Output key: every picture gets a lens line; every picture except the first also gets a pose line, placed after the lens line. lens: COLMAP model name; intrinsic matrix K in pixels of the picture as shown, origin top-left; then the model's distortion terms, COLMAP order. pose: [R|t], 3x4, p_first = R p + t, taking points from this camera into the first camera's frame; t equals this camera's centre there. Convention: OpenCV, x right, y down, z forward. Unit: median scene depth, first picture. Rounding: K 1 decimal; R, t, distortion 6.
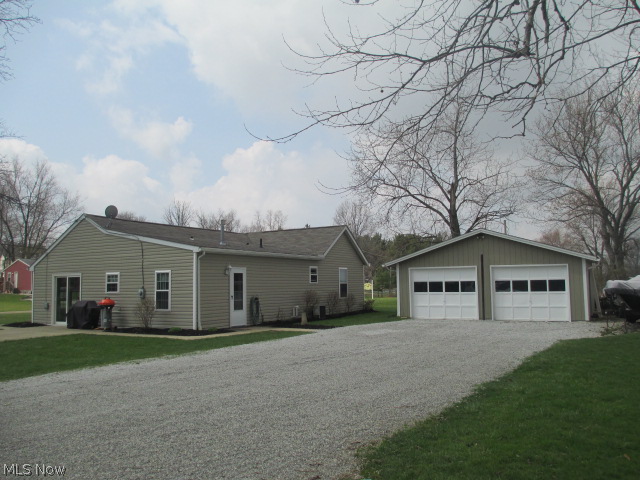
lens RADIAL K [[529.1, 0, 320.0], [0, 529.1, 240.0], [0, 0, 1]] dist [-0.052528, 0.013043]
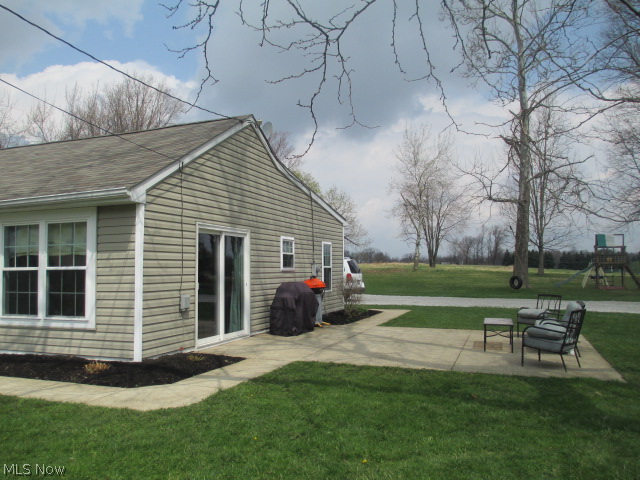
lens RADIAL K [[529.1, 0, 320.0], [0, 529.1, 240.0], [0, 0, 1]] dist [-0.052528, 0.013043]
pose [[-0.187184, 0.068583, 0.979928, -1.023468], [-0.078996, 0.993278, -0.084607, 0.116184], [-0.979143, -0.093248, -0.180508, 1.079686]]
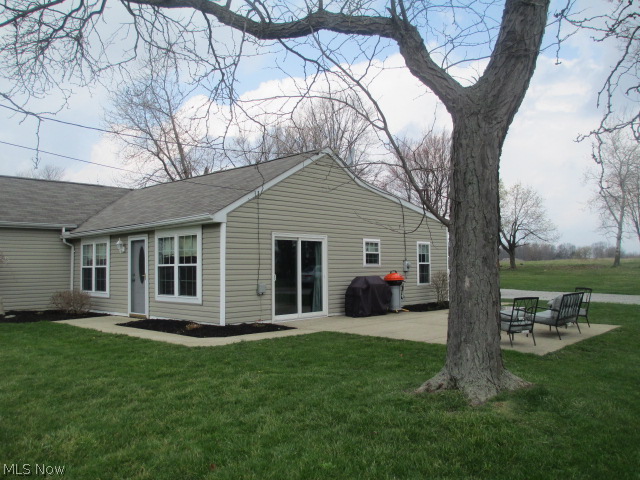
lens RADIAL K [[529.1, 0, 320.0], [0, 529.1, 240.0], [0, 0, 1]] dist [-0.052528, 0.013043]
pose [[0.215922, 0.063763, 0.974326, -1.171577], [-0.082074, 0.995519, -0.046962, 0.106155], [-0.972955, -0.069827, 0.220188, 0.906404]]
